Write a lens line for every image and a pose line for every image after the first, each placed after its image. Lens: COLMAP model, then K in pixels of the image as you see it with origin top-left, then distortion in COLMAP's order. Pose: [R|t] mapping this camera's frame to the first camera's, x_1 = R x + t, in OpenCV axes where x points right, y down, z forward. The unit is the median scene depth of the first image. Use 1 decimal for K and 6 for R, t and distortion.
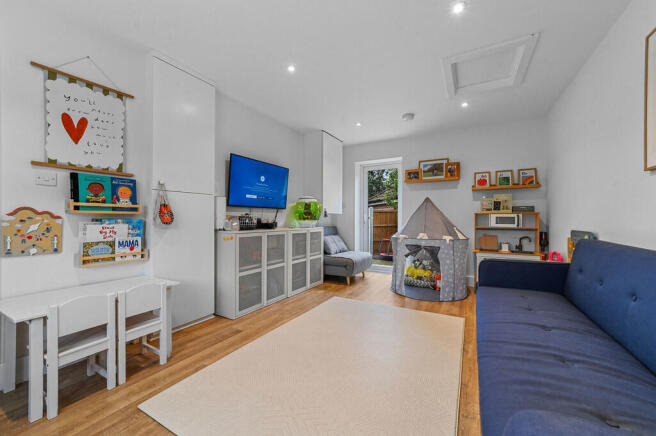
lens RADIAL K [[258.1, 0, 328.0], [0, 258.1, 217.5], [0, 0, 1]] dist [-0.015413, 0.004718]
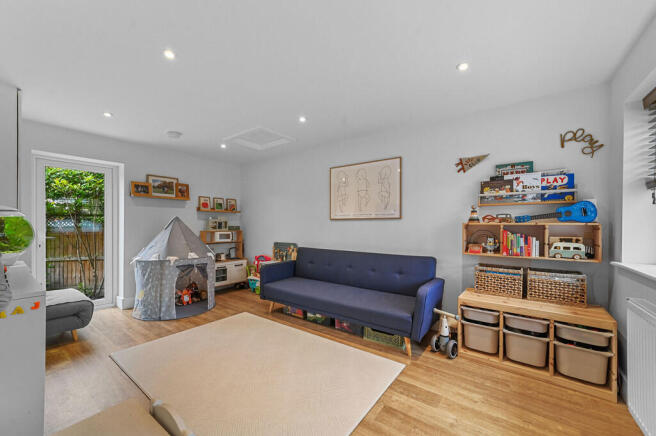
lens RADIAL K [[258.1, 0, 326.7], [0, 258.1, 223.7], [0, 0, 1]] dist [-0.015413, 0.004718]
pose [[0.126676, 0.000777, 0.991944, -0.558943], [-0.011265, 0.999936, 0.000656, -0.059887], [-0.991880, -0.011257, 0.126677, 0.291972]]
